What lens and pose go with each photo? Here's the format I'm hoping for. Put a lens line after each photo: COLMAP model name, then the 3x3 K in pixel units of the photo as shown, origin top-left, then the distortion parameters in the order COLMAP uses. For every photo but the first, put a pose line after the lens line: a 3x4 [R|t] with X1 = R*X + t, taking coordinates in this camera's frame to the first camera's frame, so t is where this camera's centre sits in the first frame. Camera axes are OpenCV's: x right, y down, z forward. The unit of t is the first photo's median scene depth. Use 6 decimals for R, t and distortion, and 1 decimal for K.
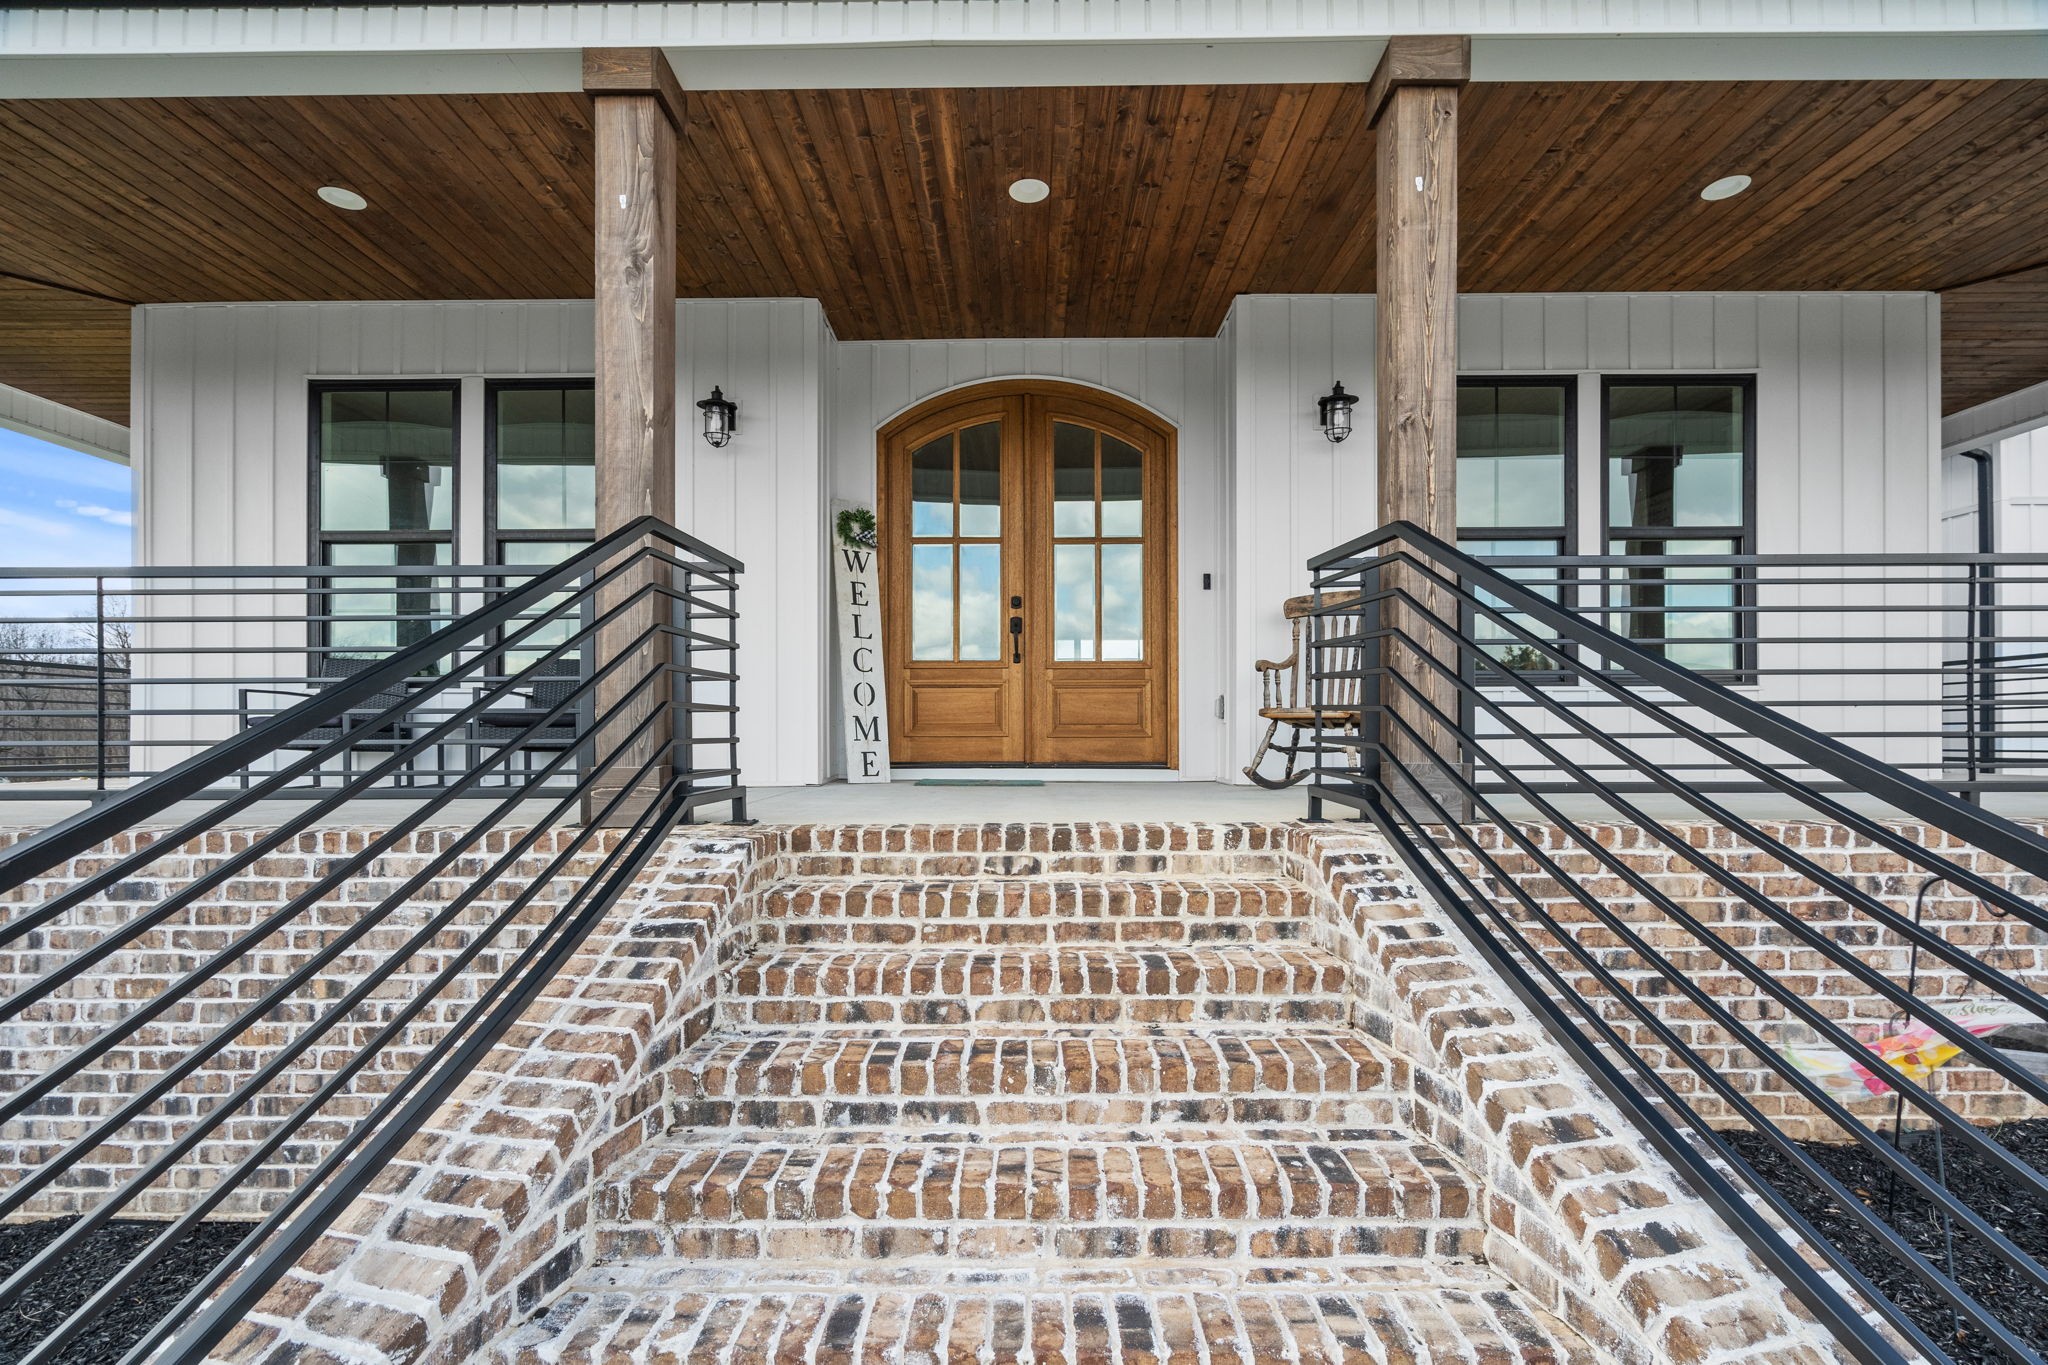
lens RADIAL K [[941.0, 0, 1019.0], [0, 941.0, 701.2], [0, 0, 1]] dist [0.000625, 0.000343]
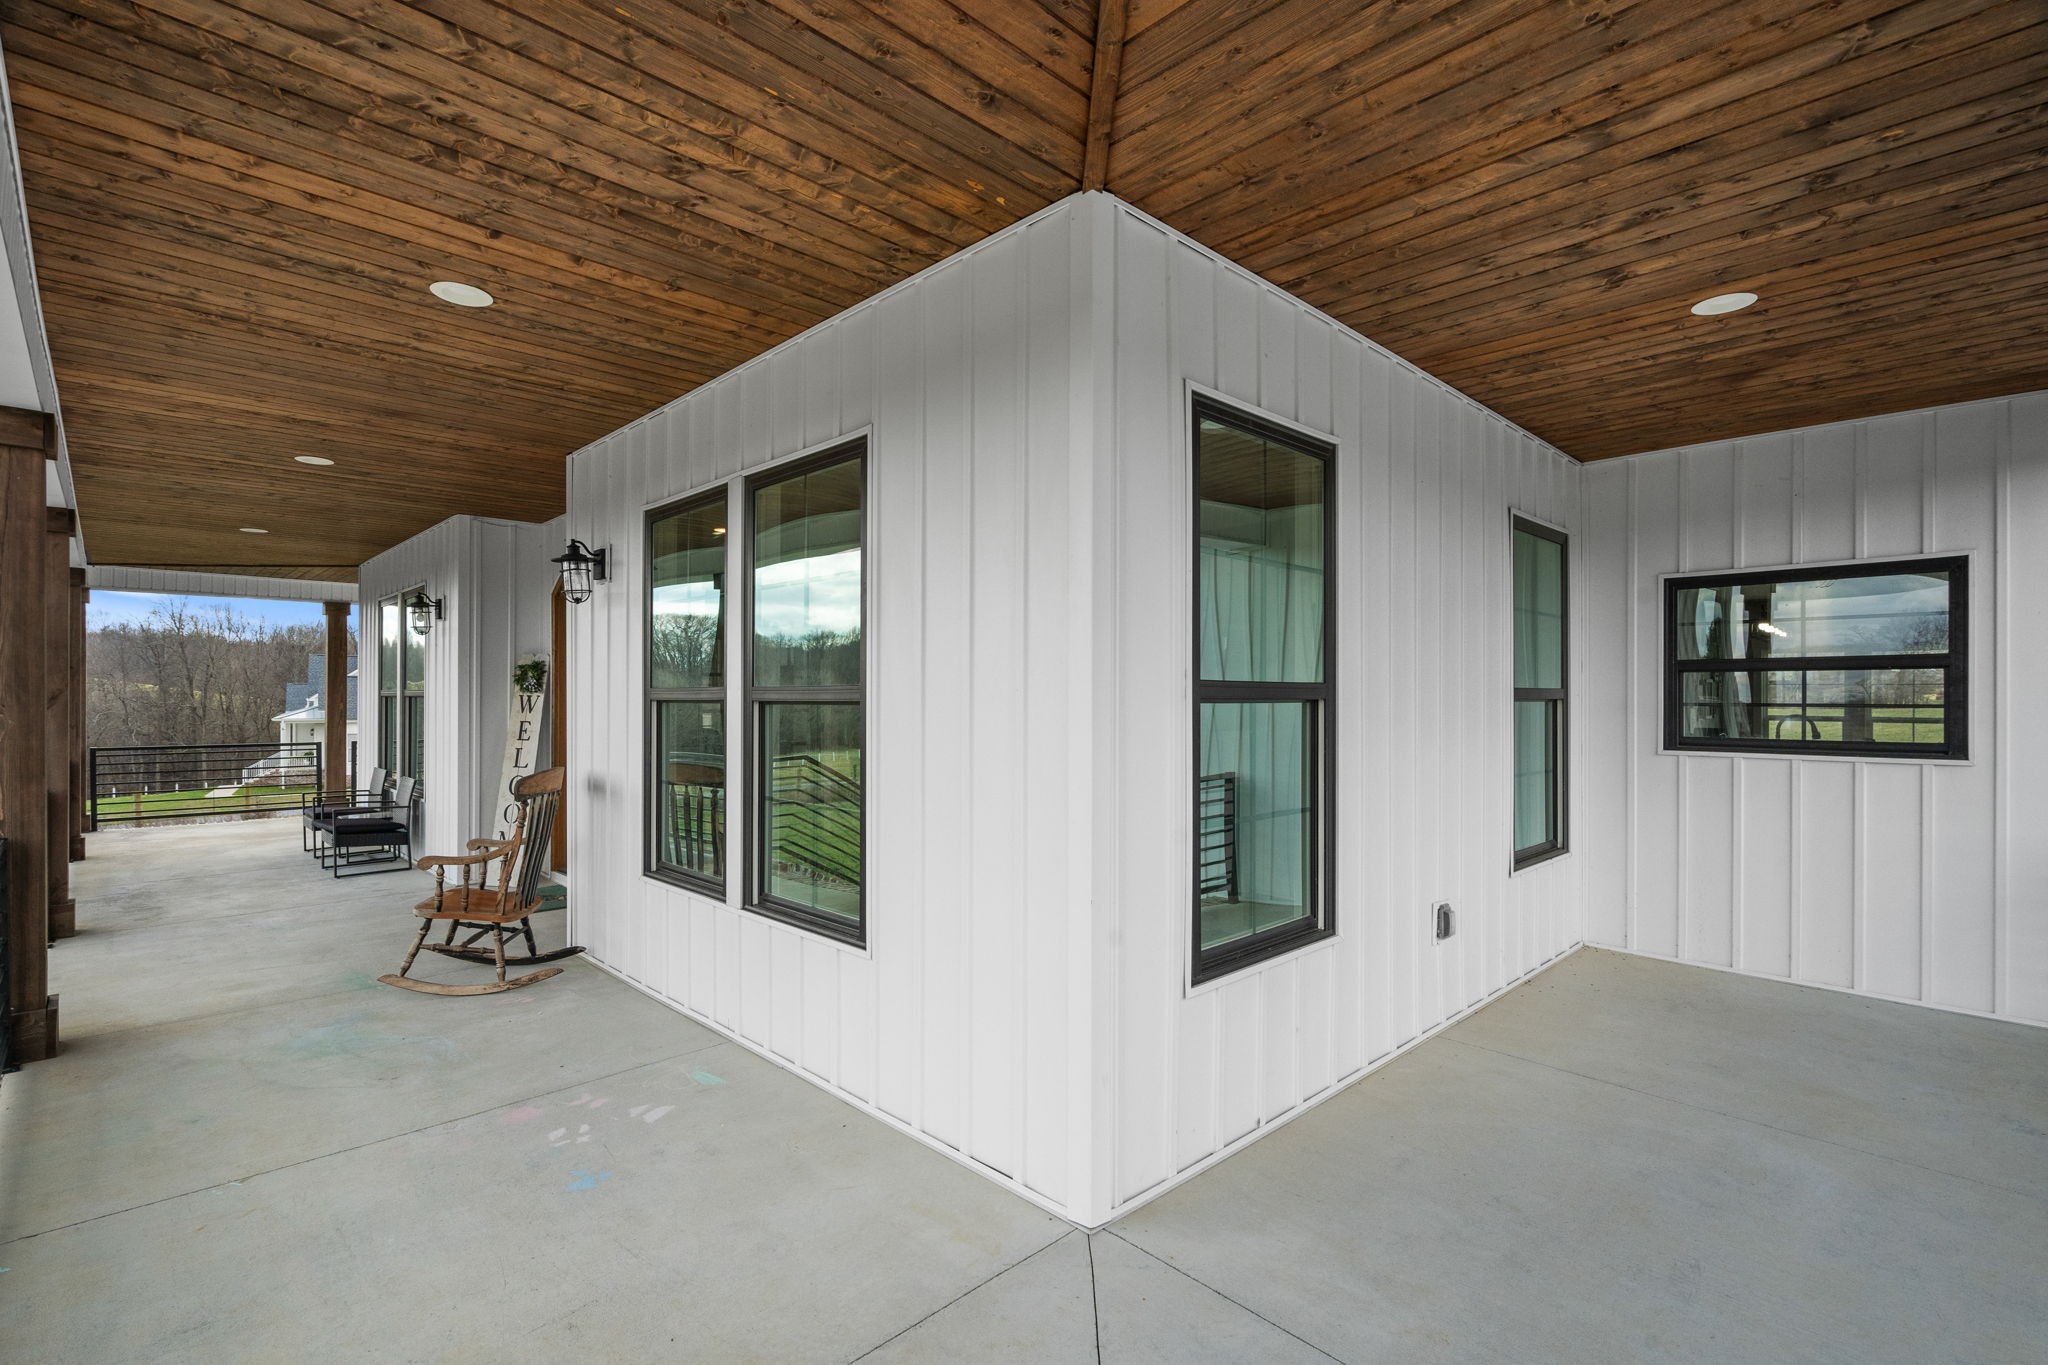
lens RADIAL K [[941.0, 0, 1019.0], [0, 941.0, 701.2], [0, 0, 1]] dist [0.000625, 0.000343]
pose [[0.705000, 0.001827, -0.709205, 1.371913], [0.029295, 0.999068, 0.031695, -0.199736], [0.708602, -0.043121, 0.704290, 0.663453]]
